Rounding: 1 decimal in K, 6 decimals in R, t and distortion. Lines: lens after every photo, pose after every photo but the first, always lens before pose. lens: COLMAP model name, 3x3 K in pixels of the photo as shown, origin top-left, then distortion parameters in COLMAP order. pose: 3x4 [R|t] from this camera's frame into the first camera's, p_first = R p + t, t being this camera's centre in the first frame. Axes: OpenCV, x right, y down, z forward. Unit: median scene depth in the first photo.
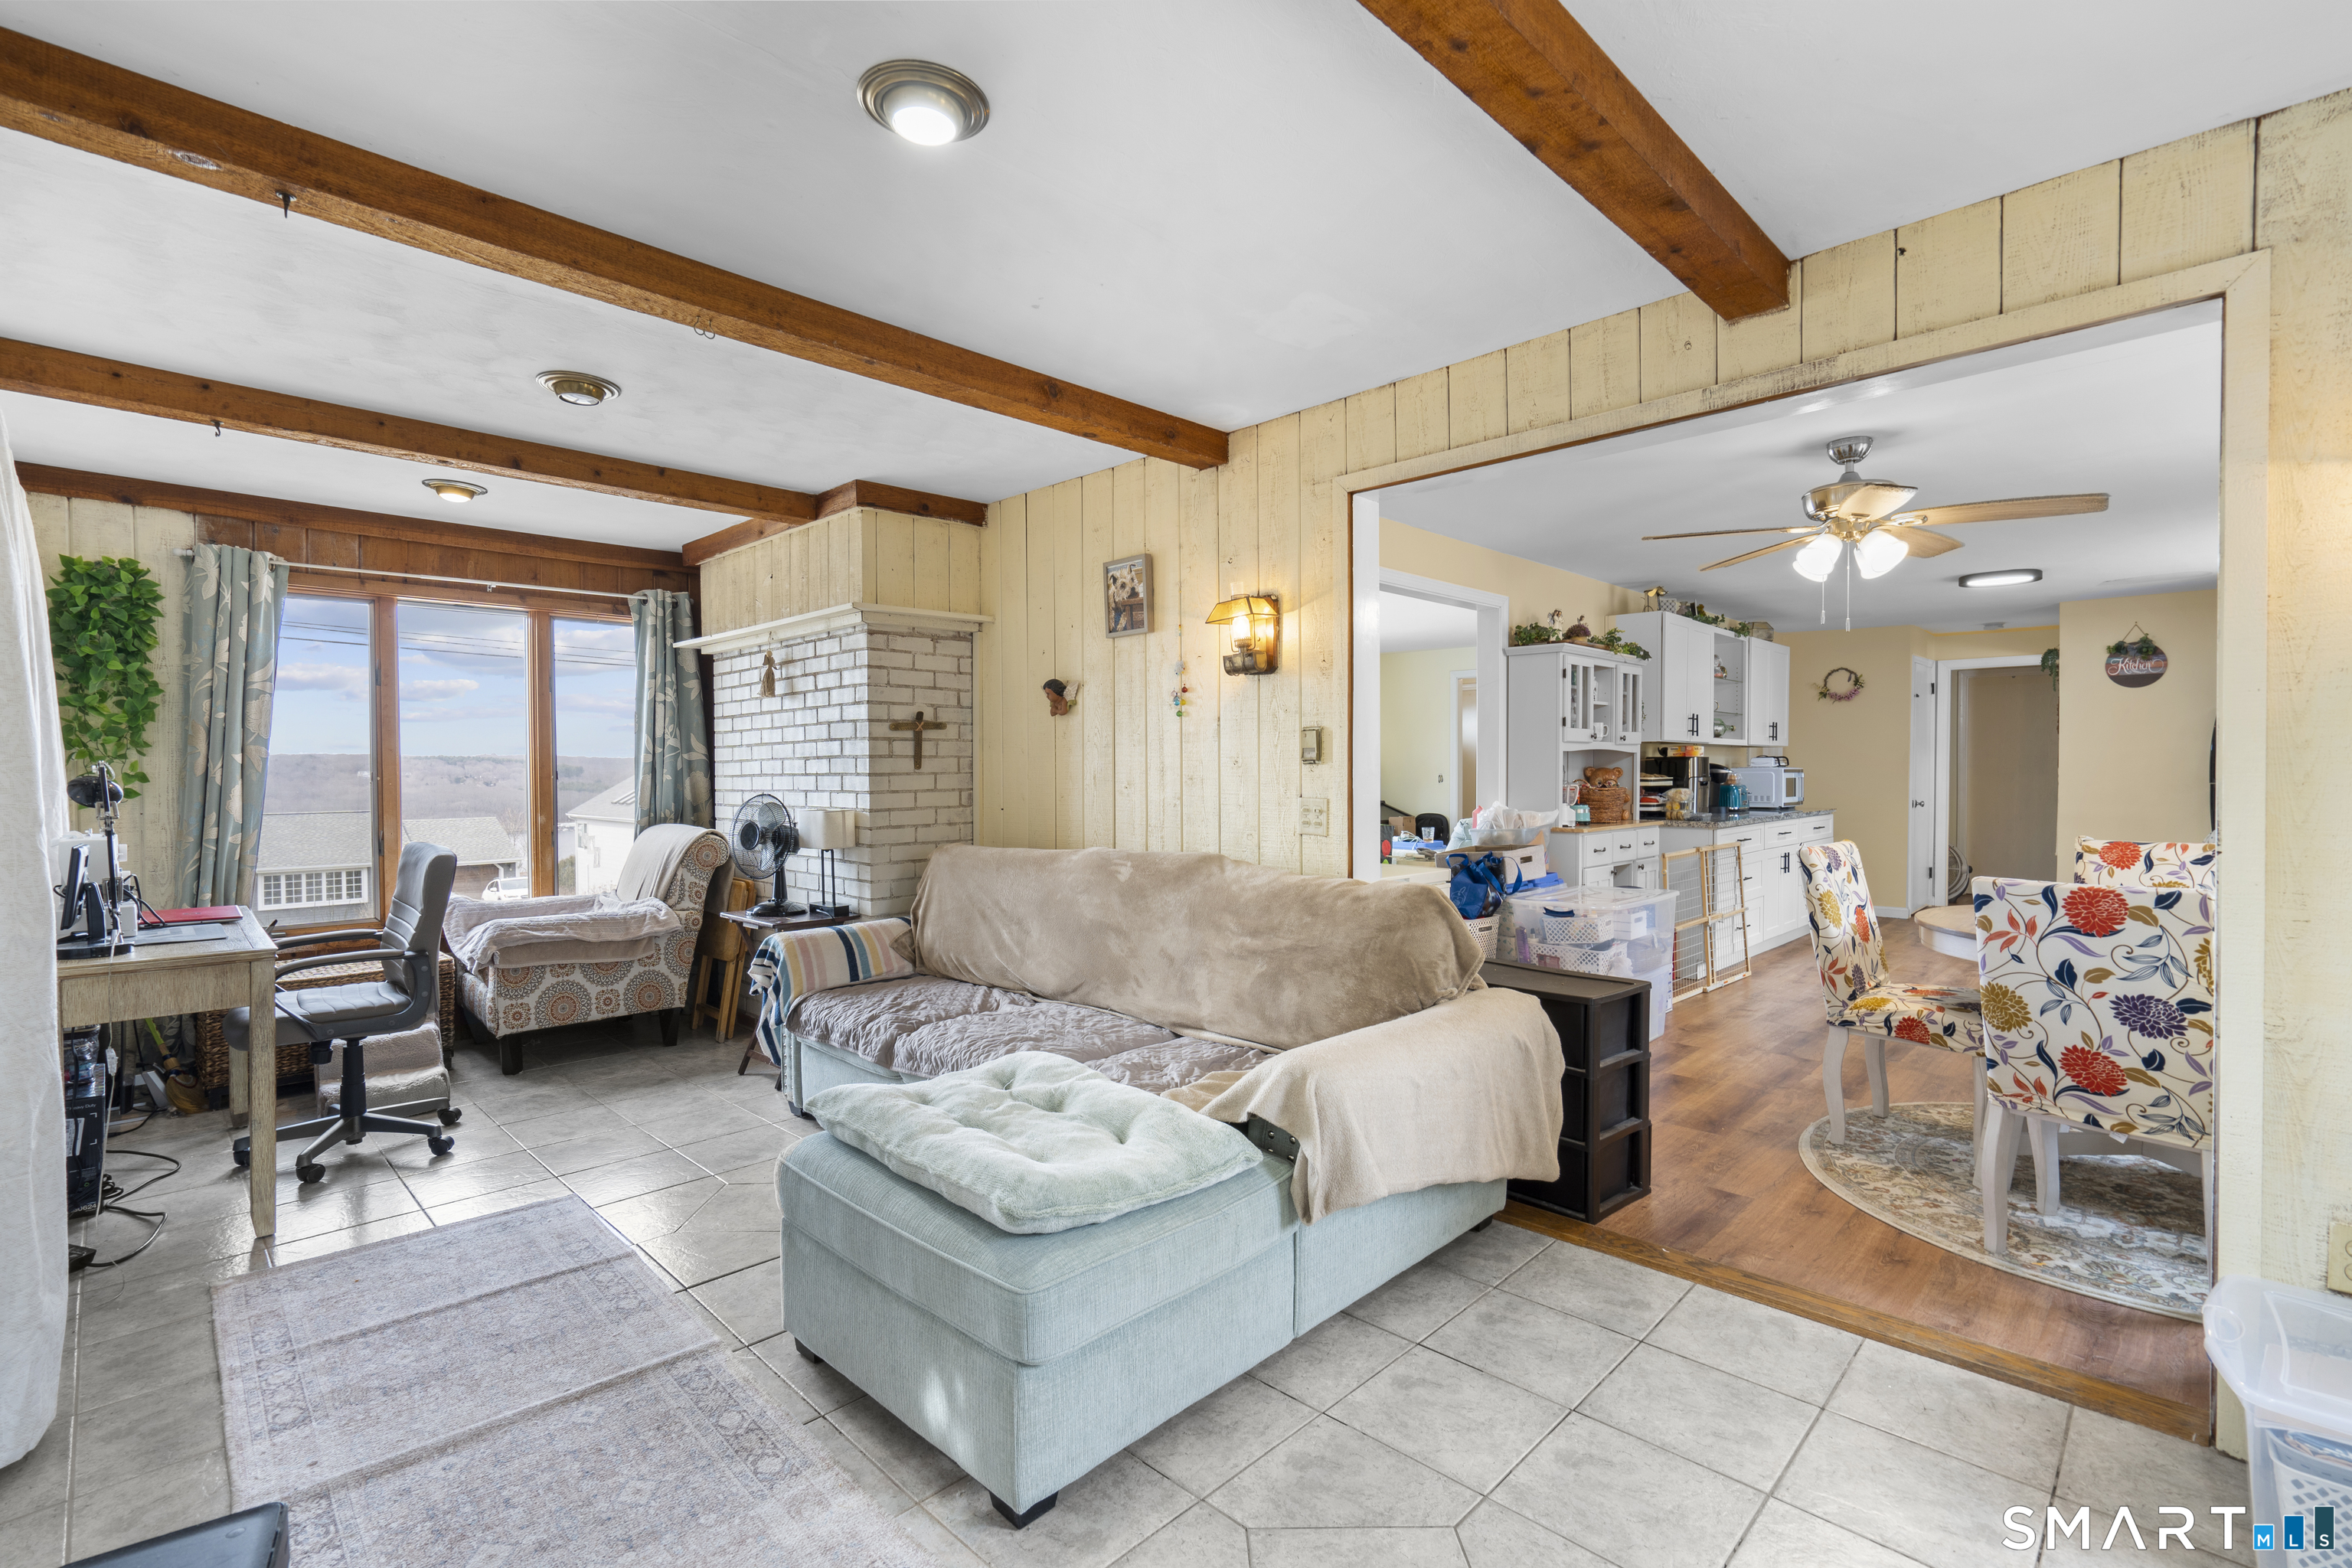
lens RADIAL K [[1066.8, 0, 1163.9], [0, 1066.8, 784.6], [0, 0, 1]] dist [-0.005785, 0.003402]
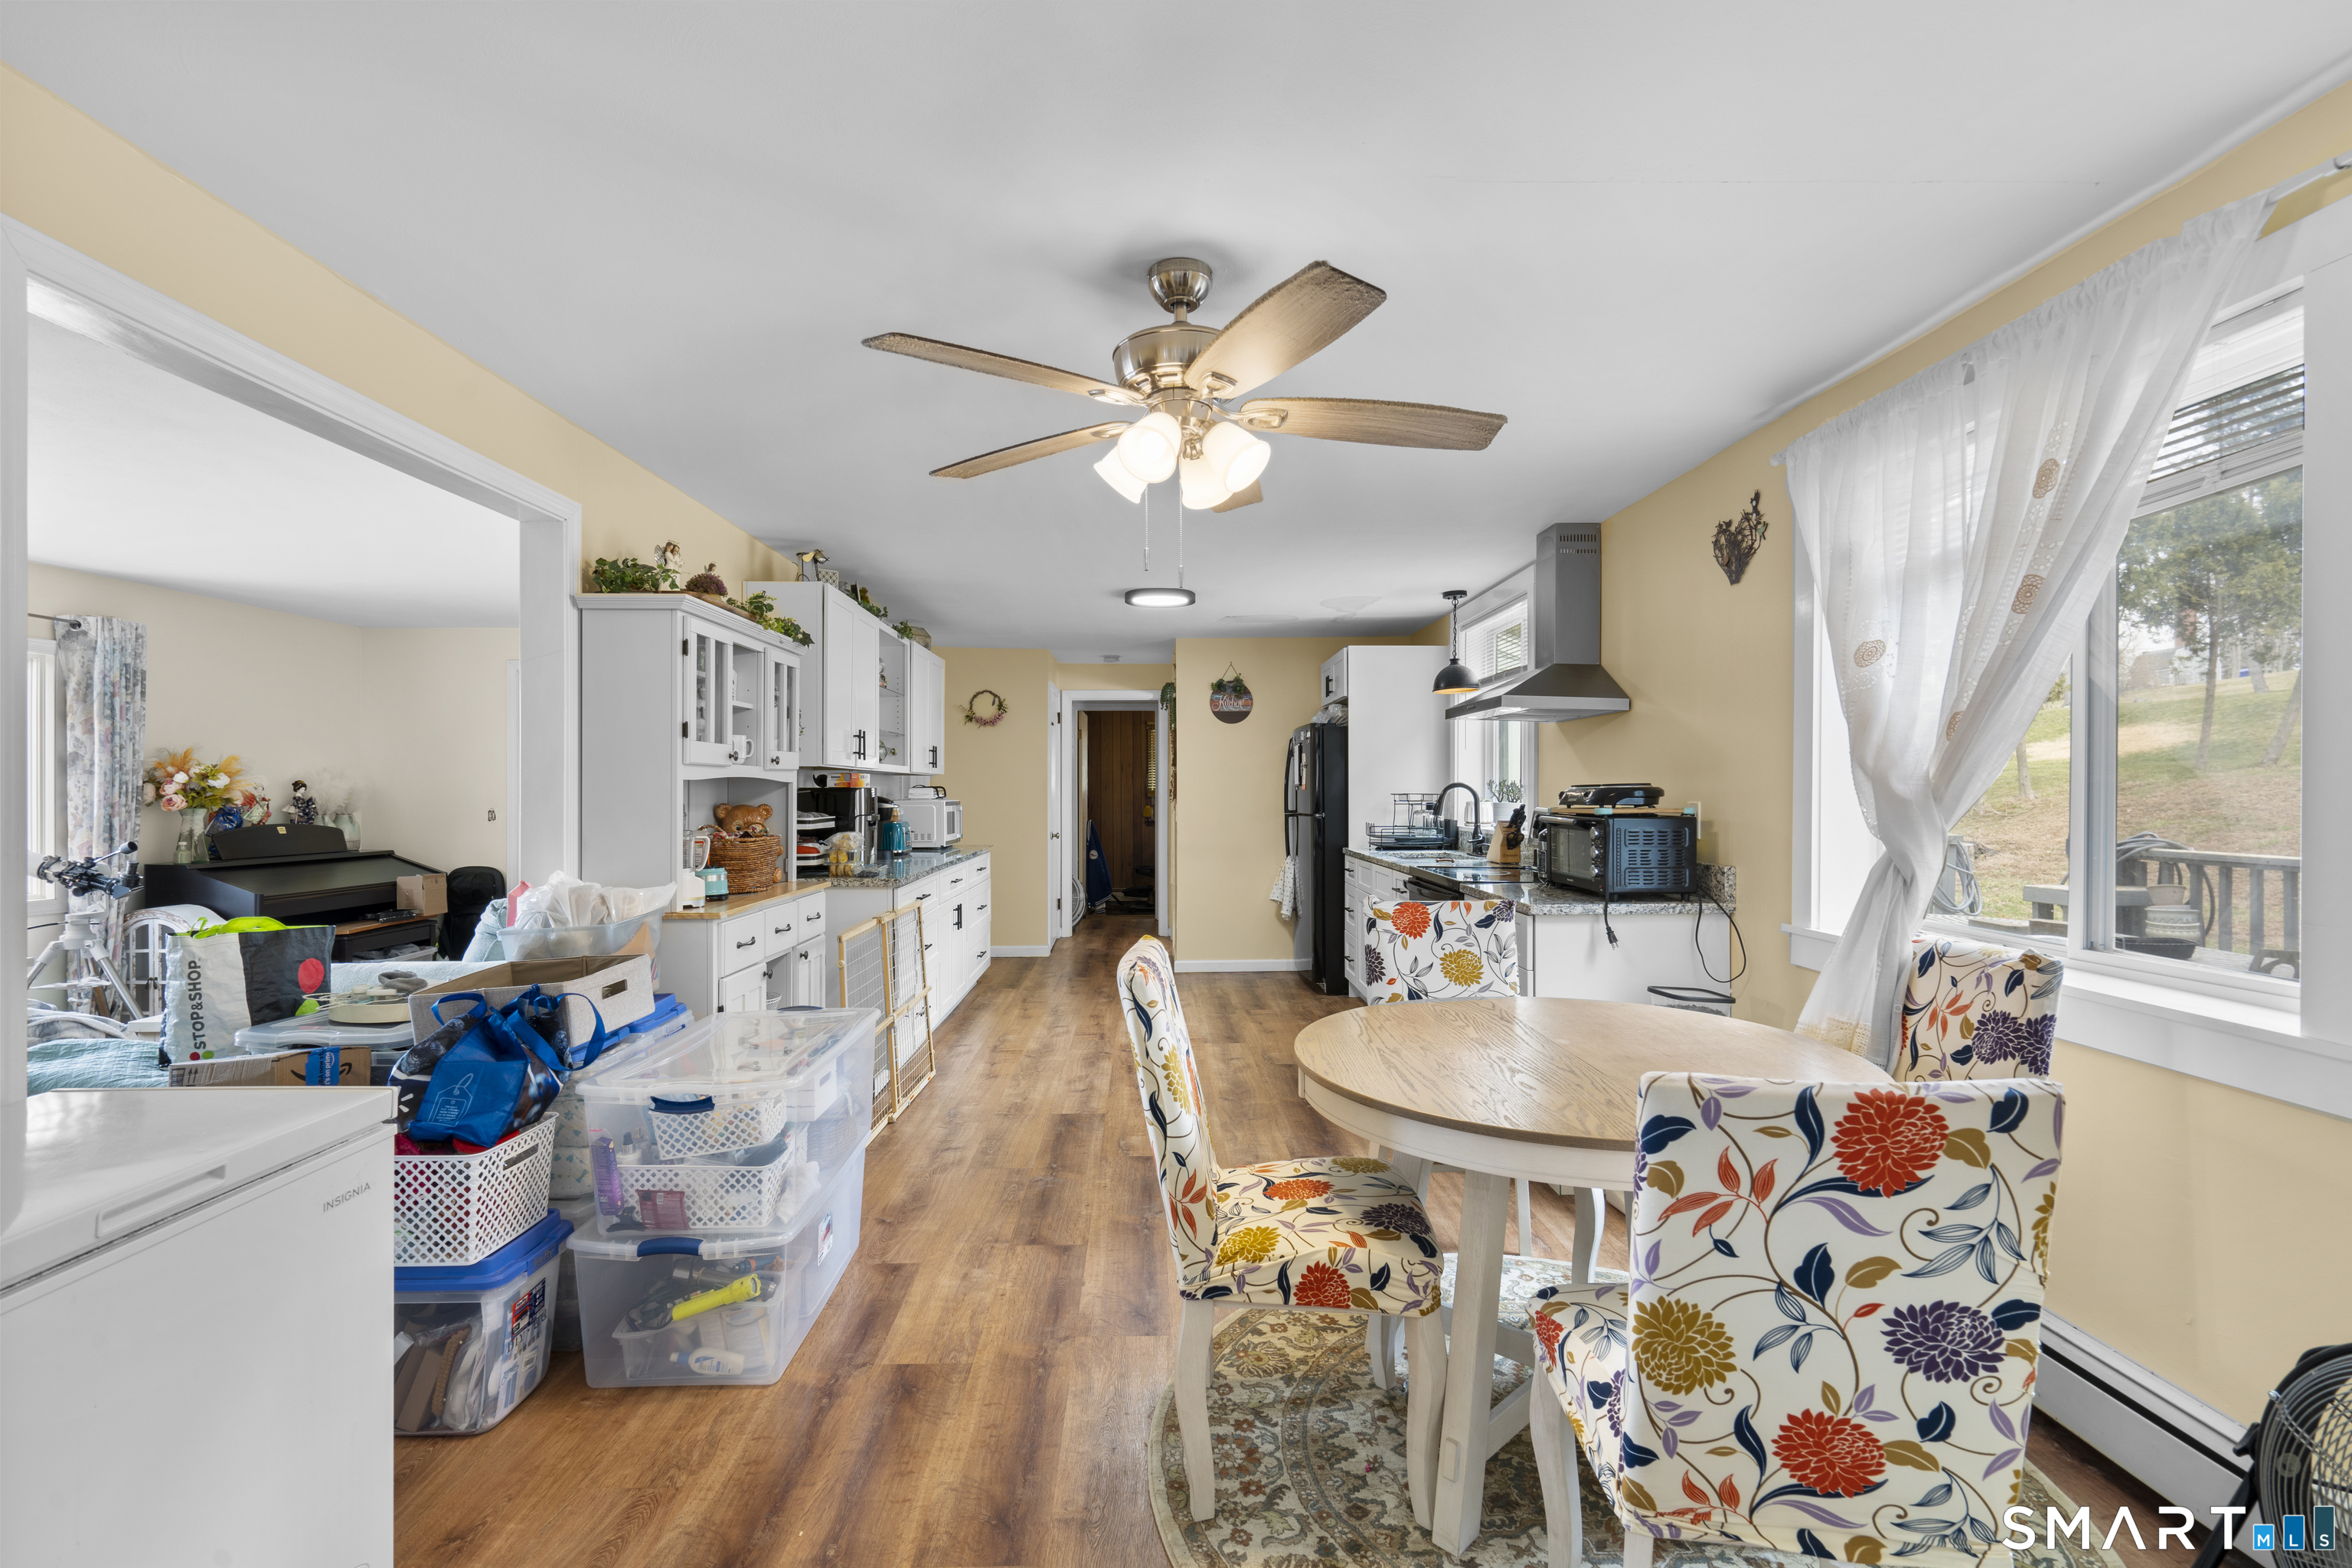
lens RADIAL K [[1066.8, 0, 1165.8], [0, 1066.8, 789.9], [0, 0, 1]] dist [-0.005785, 0.003402]
pose [[0.700667, 0.001926, 0.713486, 0.162999], [0.010941, 0.999850, -0.013443, -0.017404], [-0.713405, 0.017225, 0.700540, 0.458353]]
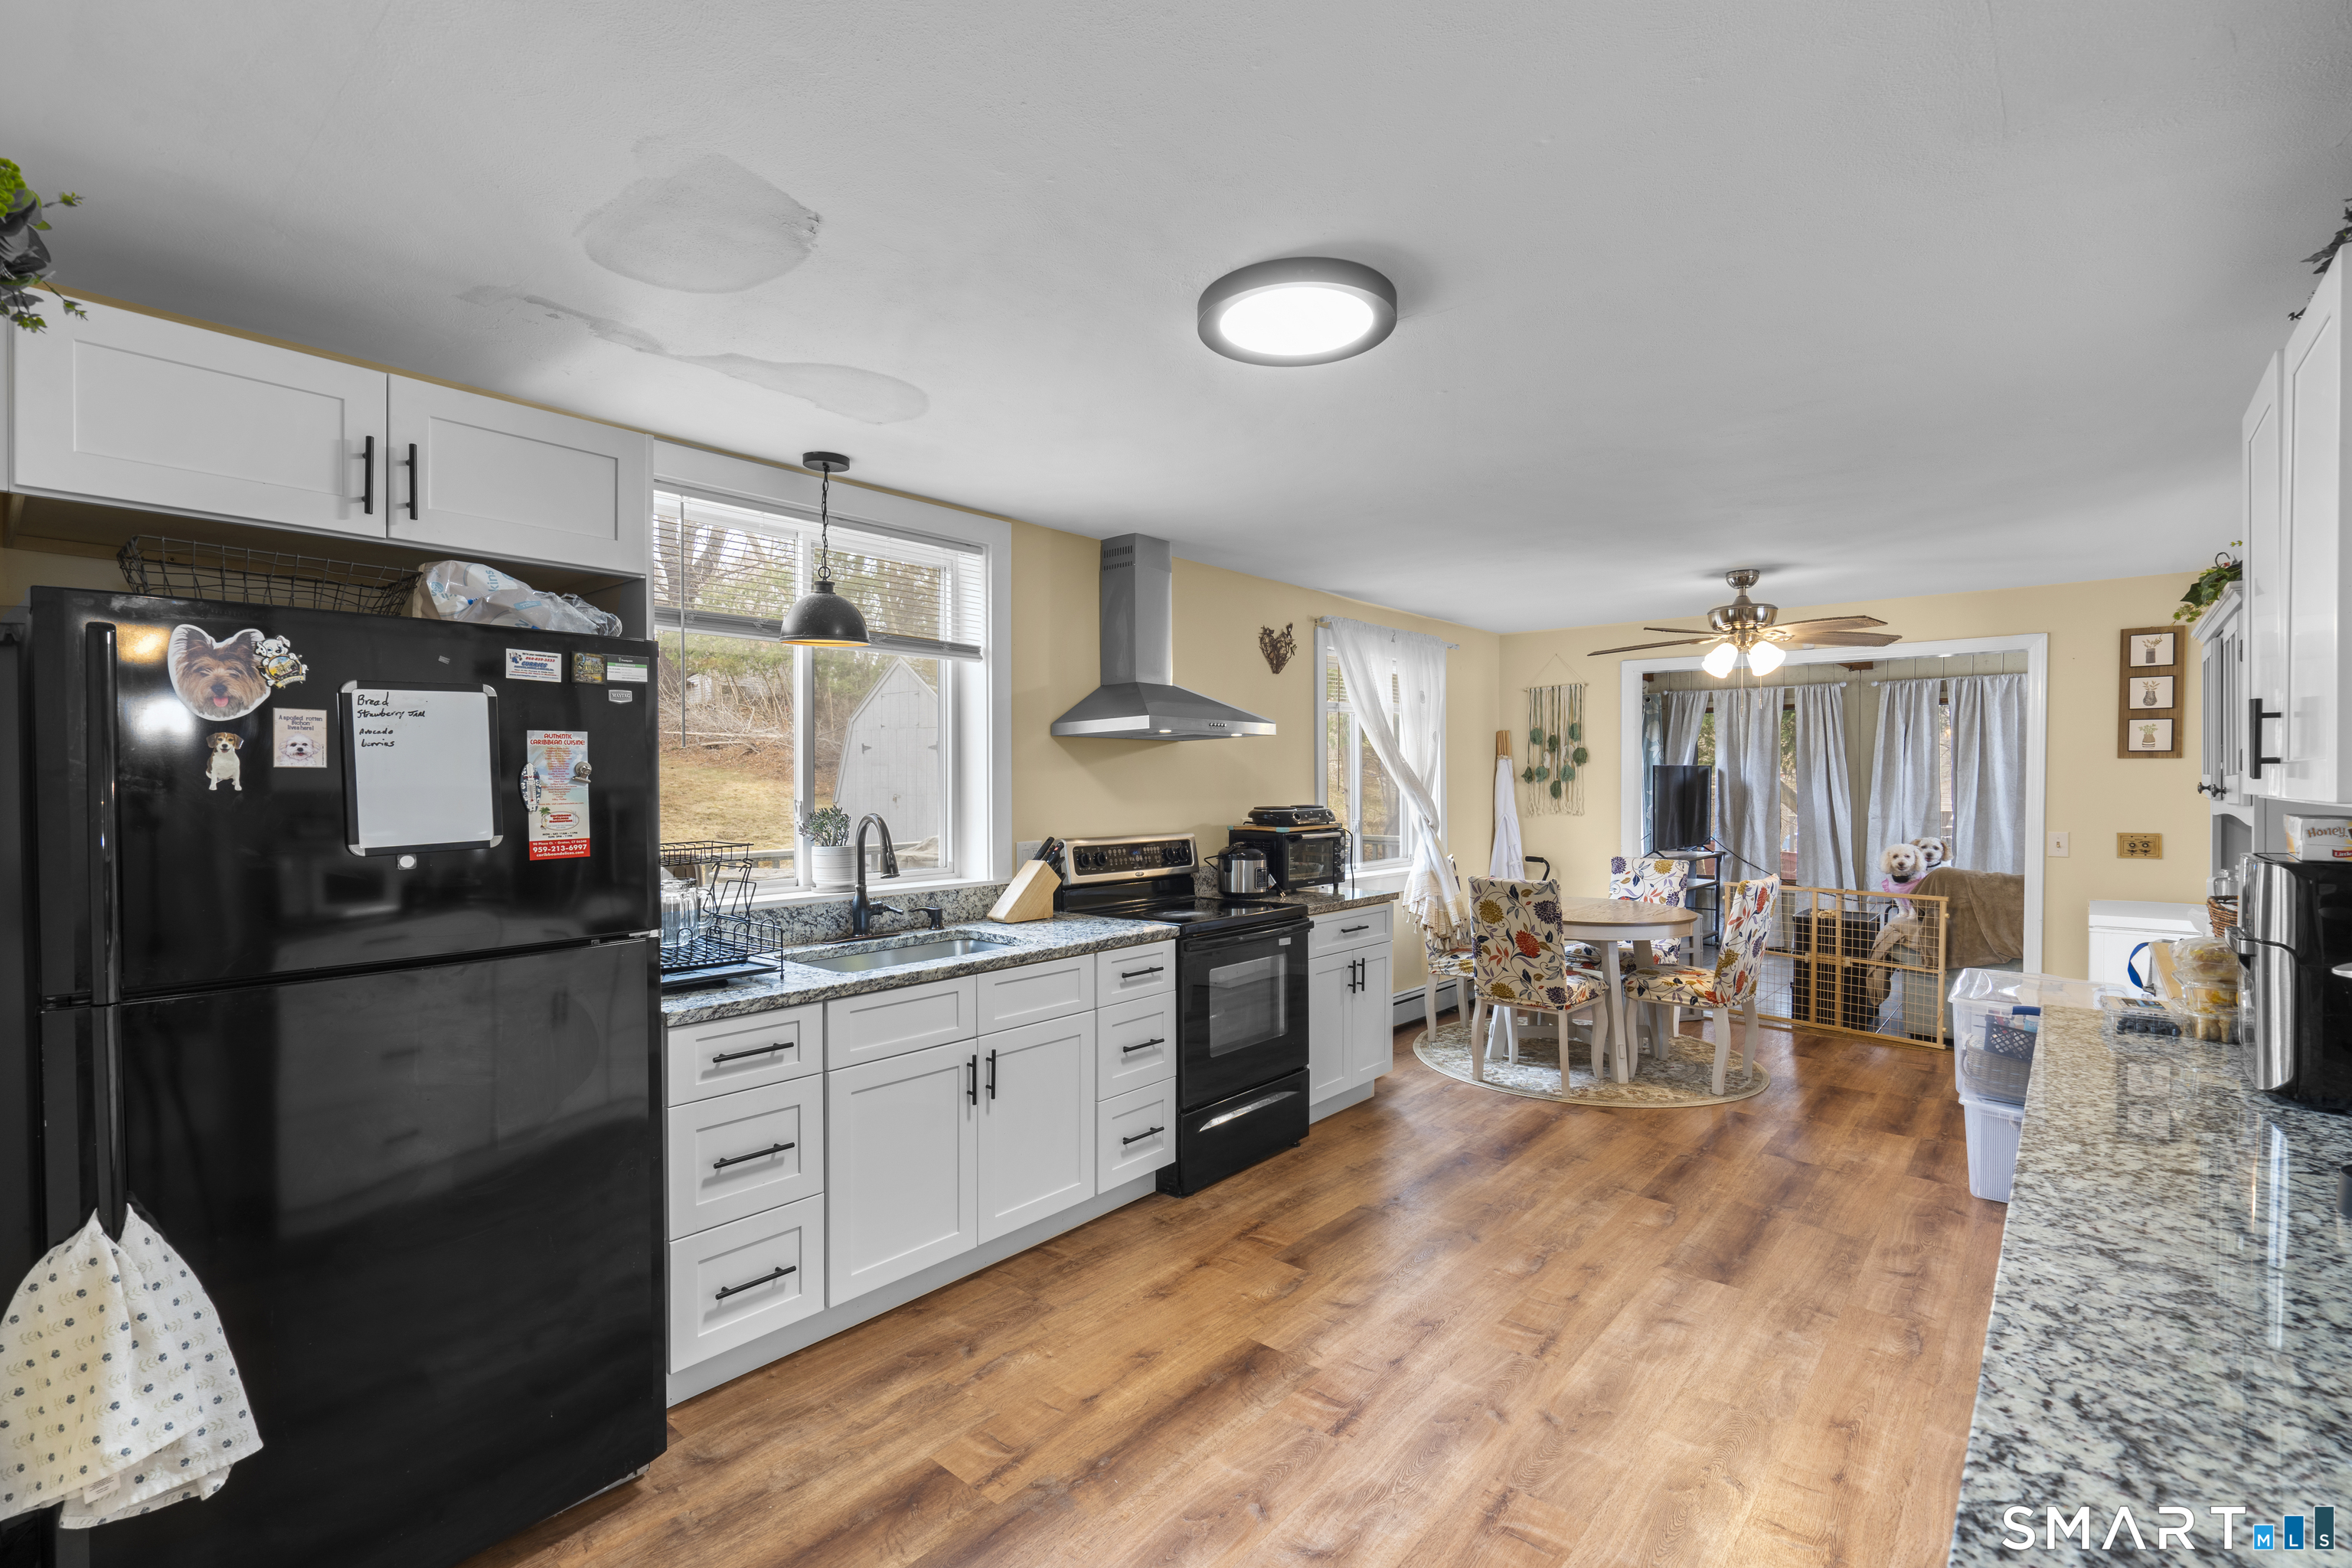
lens RADIAL K [[1066.8, 0, 1214.3], [0, 1066.8, 780.0], [0, 0, 1]] dist [-0.005785, 0.003402]
pose [[-0.994794, 0.003503, -0.101843, 0.957617], [0.001191, 0.999740, 0.022754, -0.066741], [0.101896, 0.022514, -0.994540, 1.551793]]
